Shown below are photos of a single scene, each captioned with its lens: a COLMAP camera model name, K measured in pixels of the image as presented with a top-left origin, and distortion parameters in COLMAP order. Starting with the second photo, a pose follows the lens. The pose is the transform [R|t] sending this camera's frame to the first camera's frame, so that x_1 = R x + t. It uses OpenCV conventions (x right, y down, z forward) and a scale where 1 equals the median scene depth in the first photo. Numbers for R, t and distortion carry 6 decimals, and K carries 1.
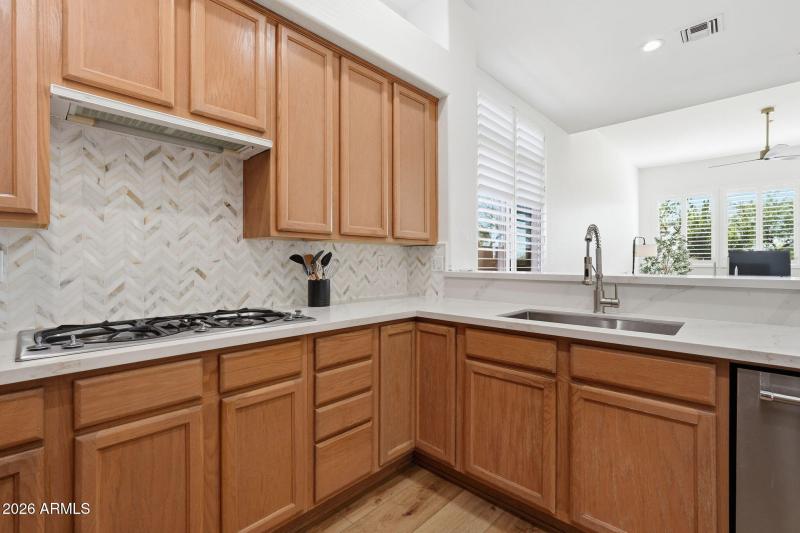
lens RADIAL K [[359.4, 0, 400.0], [0, 359.4, 266.5], [0, 0, 1]] dist [-0.002885, 0.000341]
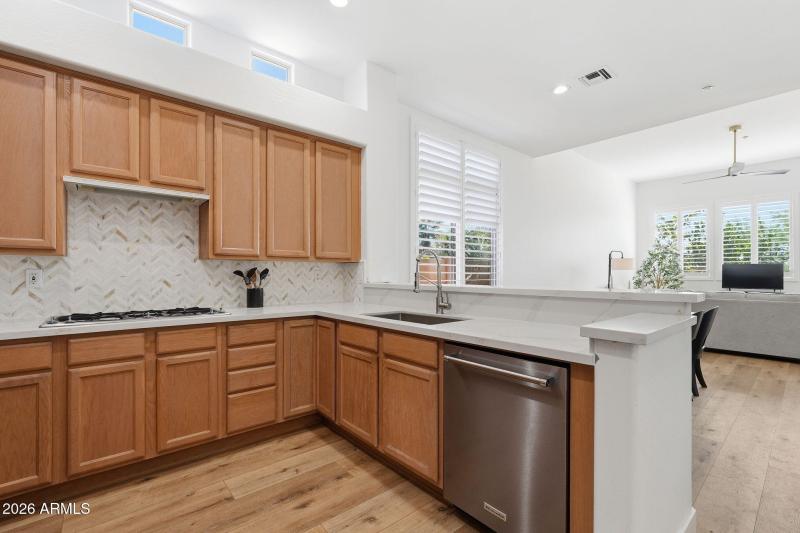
lens RADIAL K [[355.9, 0, 398.7], [0, 355.9, 278.3], [0, 0, 1]] dist [-0.002742, -0.000014]
pose [[0.994401, 0.002310, -0.105650, 0.565018], [-0.002396, 0.999997, -0.000687, -0.003043], [0.105648, 0.000936, 0.994403, -0.373660]]
